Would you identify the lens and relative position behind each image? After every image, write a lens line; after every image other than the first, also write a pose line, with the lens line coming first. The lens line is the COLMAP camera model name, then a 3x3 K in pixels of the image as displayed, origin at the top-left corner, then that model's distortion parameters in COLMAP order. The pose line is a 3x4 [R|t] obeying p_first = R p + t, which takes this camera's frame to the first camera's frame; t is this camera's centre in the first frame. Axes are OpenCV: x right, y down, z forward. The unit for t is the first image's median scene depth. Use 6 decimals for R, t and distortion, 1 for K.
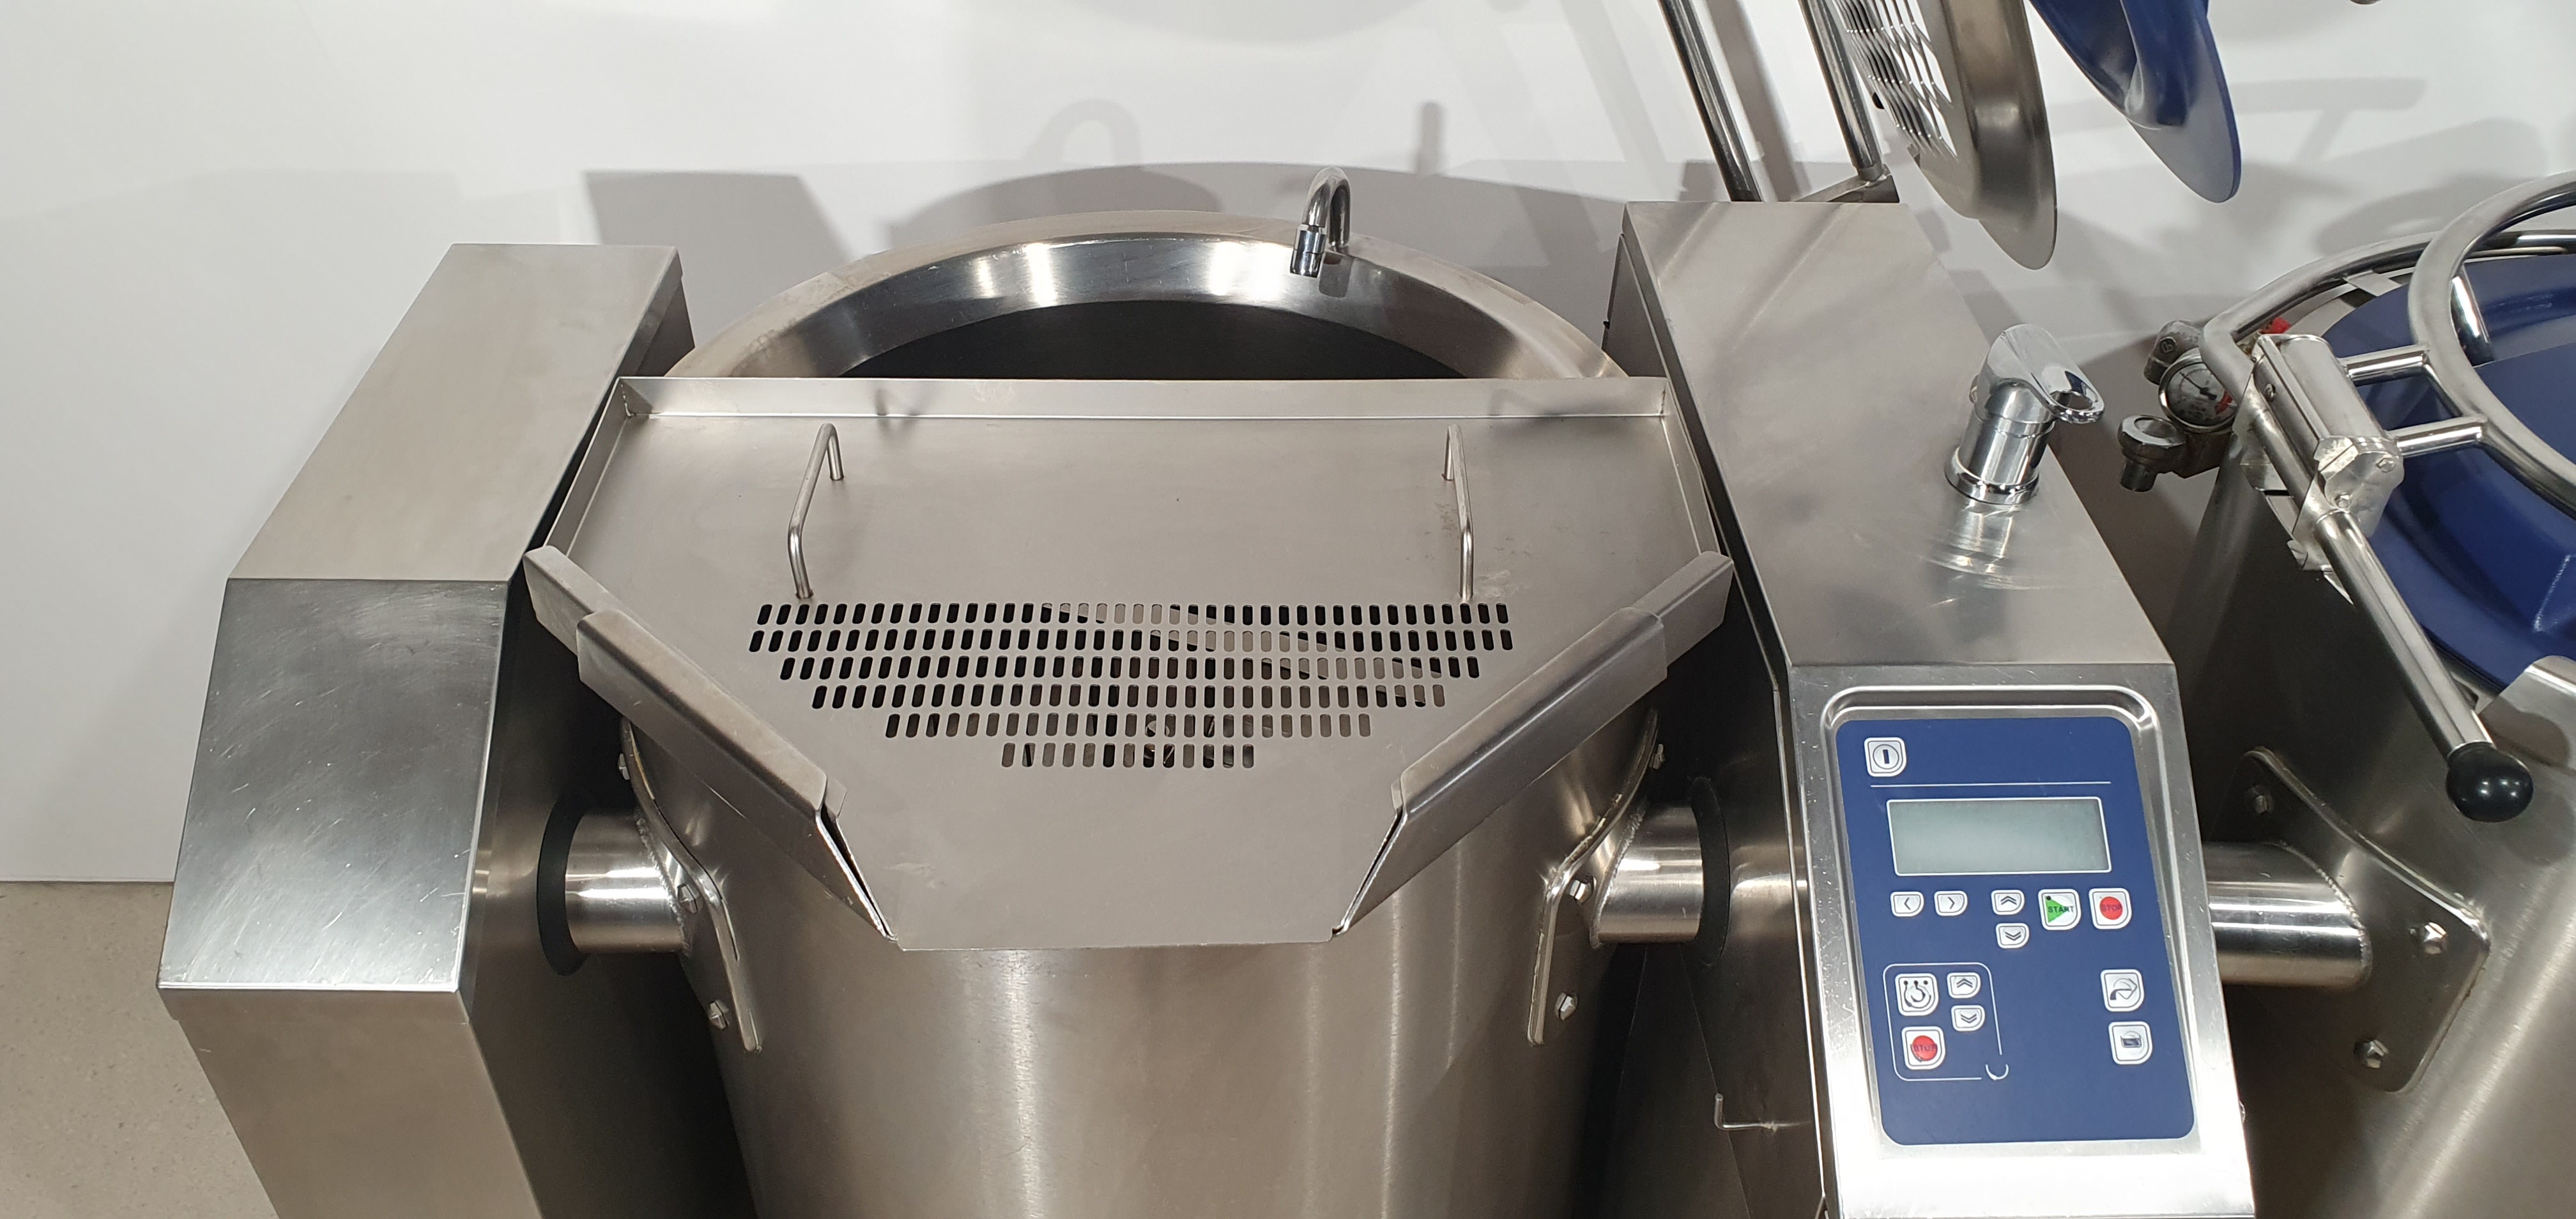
lens RADIAL K [[2212.5, 0, 1288.0], [0, 2212.5, 609.5], [0, 0, 1]] dist [-0.059387, 0.271029]
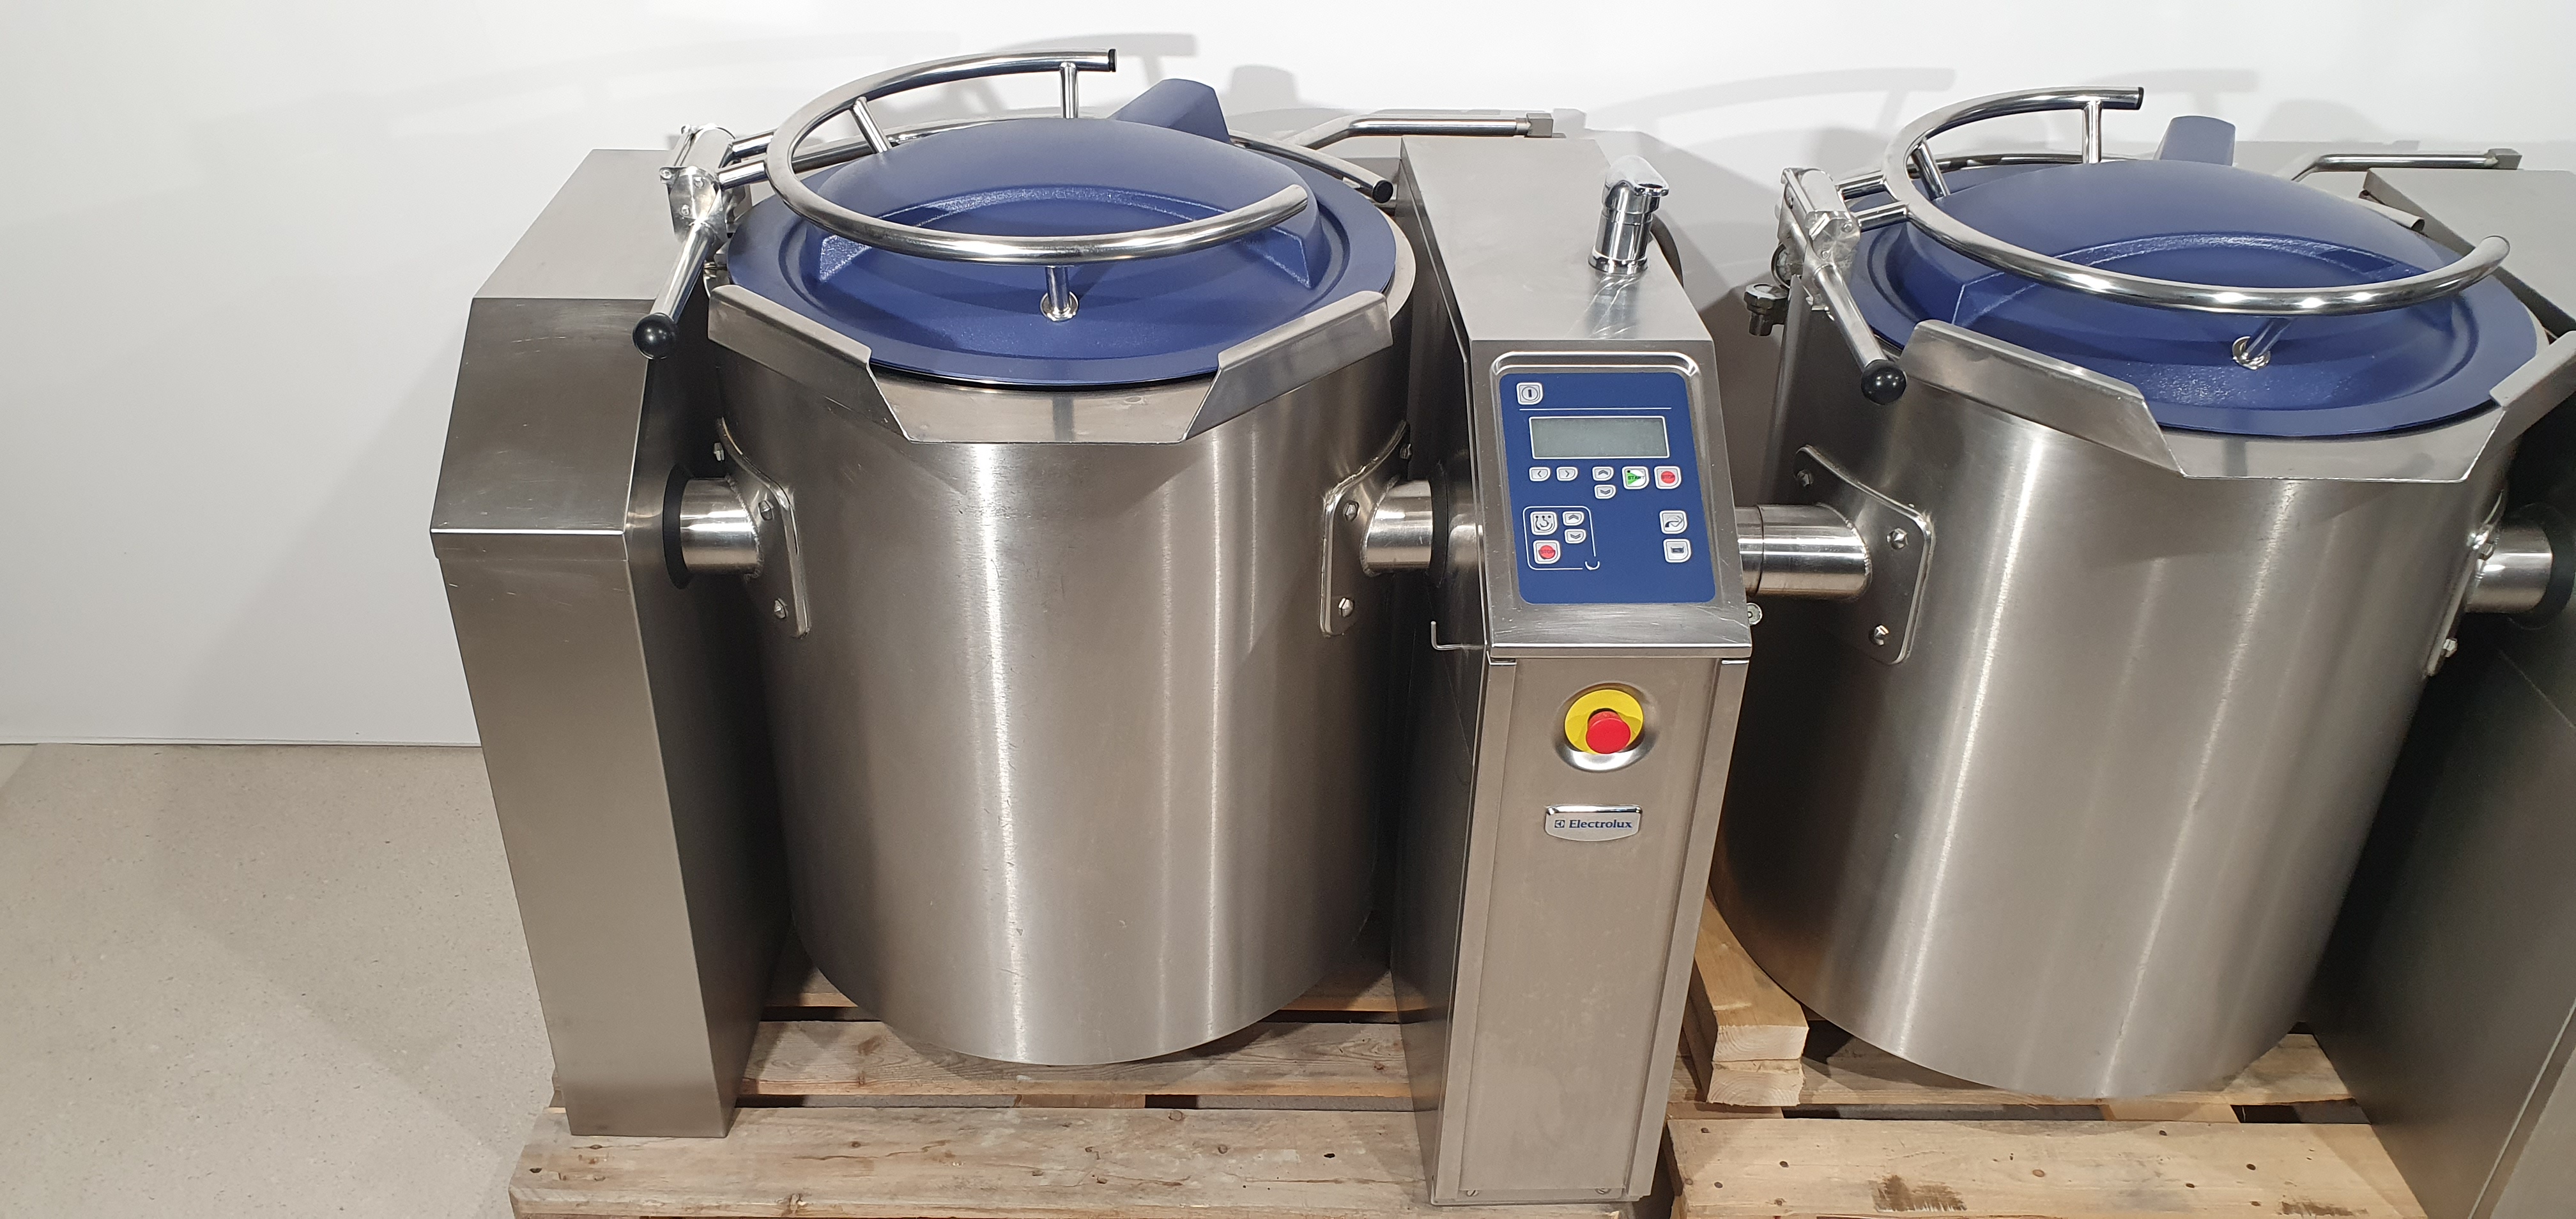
lens RADIAL K [[2187.8, 0, 1273.0], [0, 2187.8, 617.0], [0, 0, 1]] dist [0.210631, -0.301375]
pose [[0.999851, -0.001738, 0.017199, 0.052804], [0.003763, 0.992956, -0.118427, 0.387770], [-0.016872, 0.118474, 0.992814, -0.524513]]
